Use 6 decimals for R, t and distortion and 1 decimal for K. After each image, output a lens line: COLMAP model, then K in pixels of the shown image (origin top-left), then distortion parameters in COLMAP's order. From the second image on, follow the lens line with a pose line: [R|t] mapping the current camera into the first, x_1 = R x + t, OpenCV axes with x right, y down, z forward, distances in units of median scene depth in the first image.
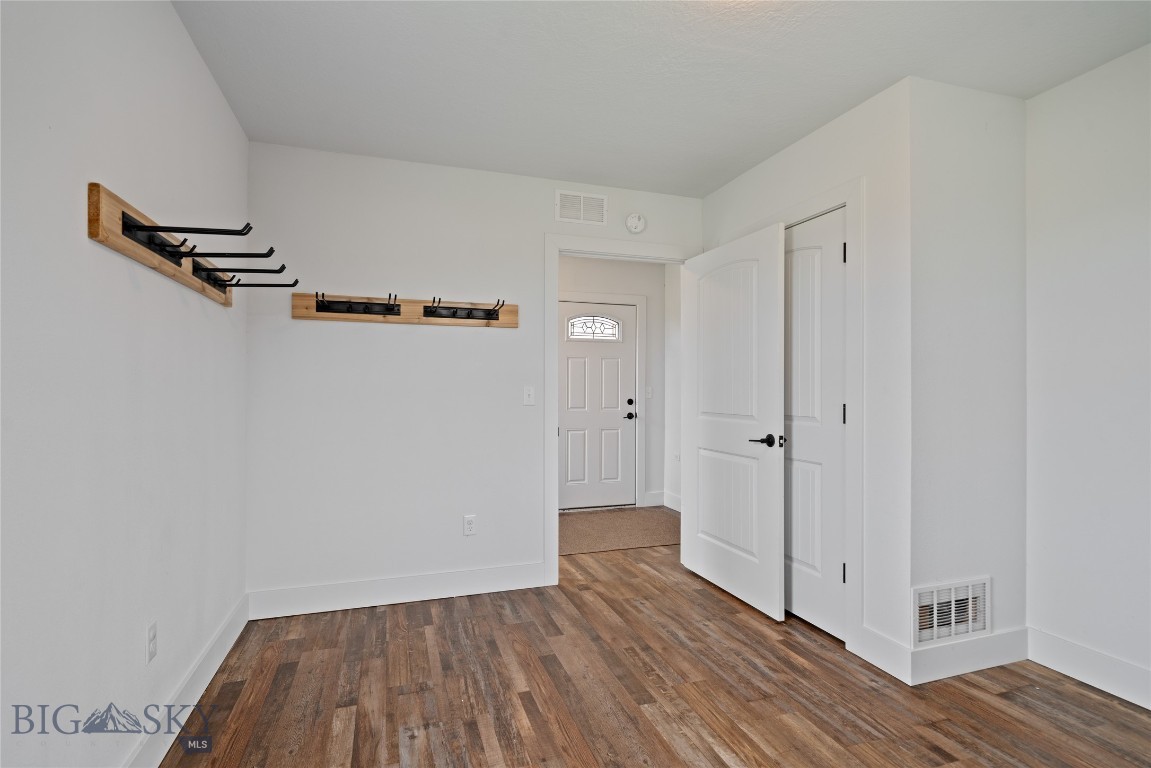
lens RADIAL K [[556.3, 0, 571.9], [0, 556.3, 386.1], [0, 0, 1]] dist [0.001220, 0.000309]
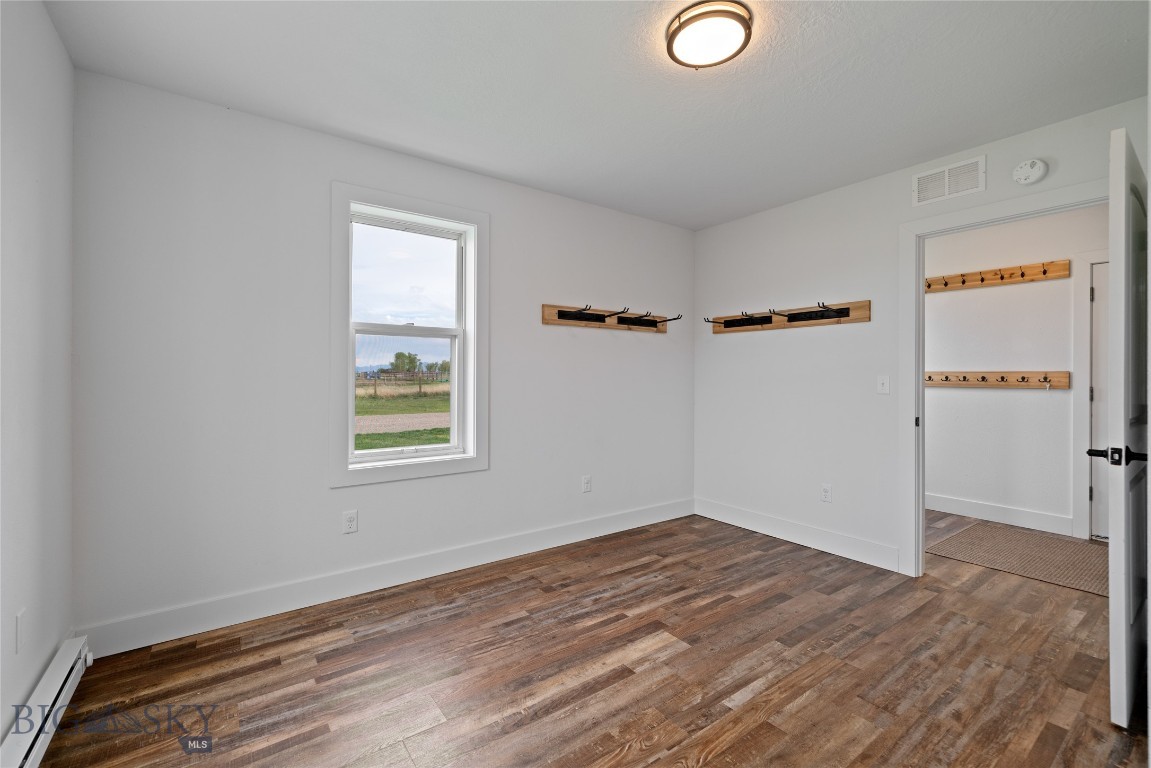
lens RADIAL K [[492.5, 0, 570.6], [0, 492.5, 382.4], [0, 0, 1]] dist [0.001073, 0.000385]
pose [[0.295047, 0.010331, -0.955427, 0.781934], [0.003118, 0.999926, 0.011775, -0.000131], [0.955478, -0.006453, 0.294992, 0.204862]]
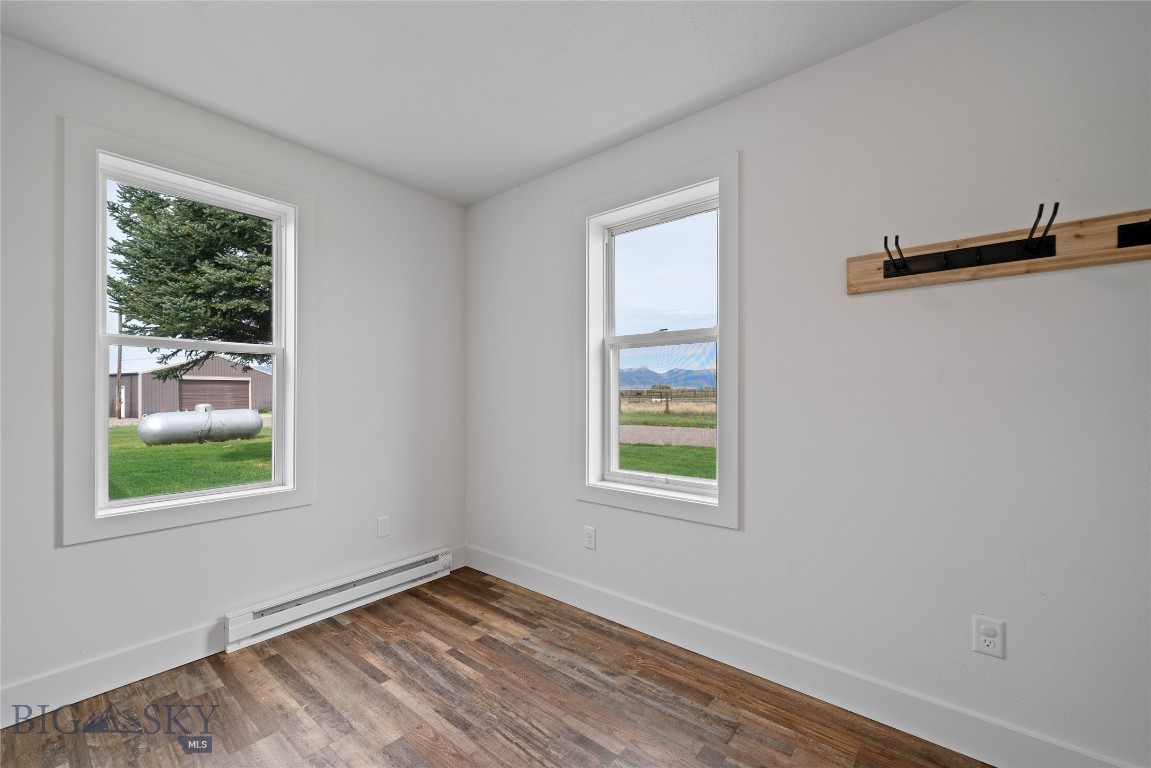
lens RADIAL K [[466.2, 0, 571.3], [0, 466.2, 393.6], [0, 0, 1]] dist [0.000204, 0.000076]
pose [[-0.852746, -0.001120, -0.522325, 0.229377], [0.001836, 0.999985, -0.005141, 0.005228], [0.522323, -0.005342, -0.852731, 0.858425]]
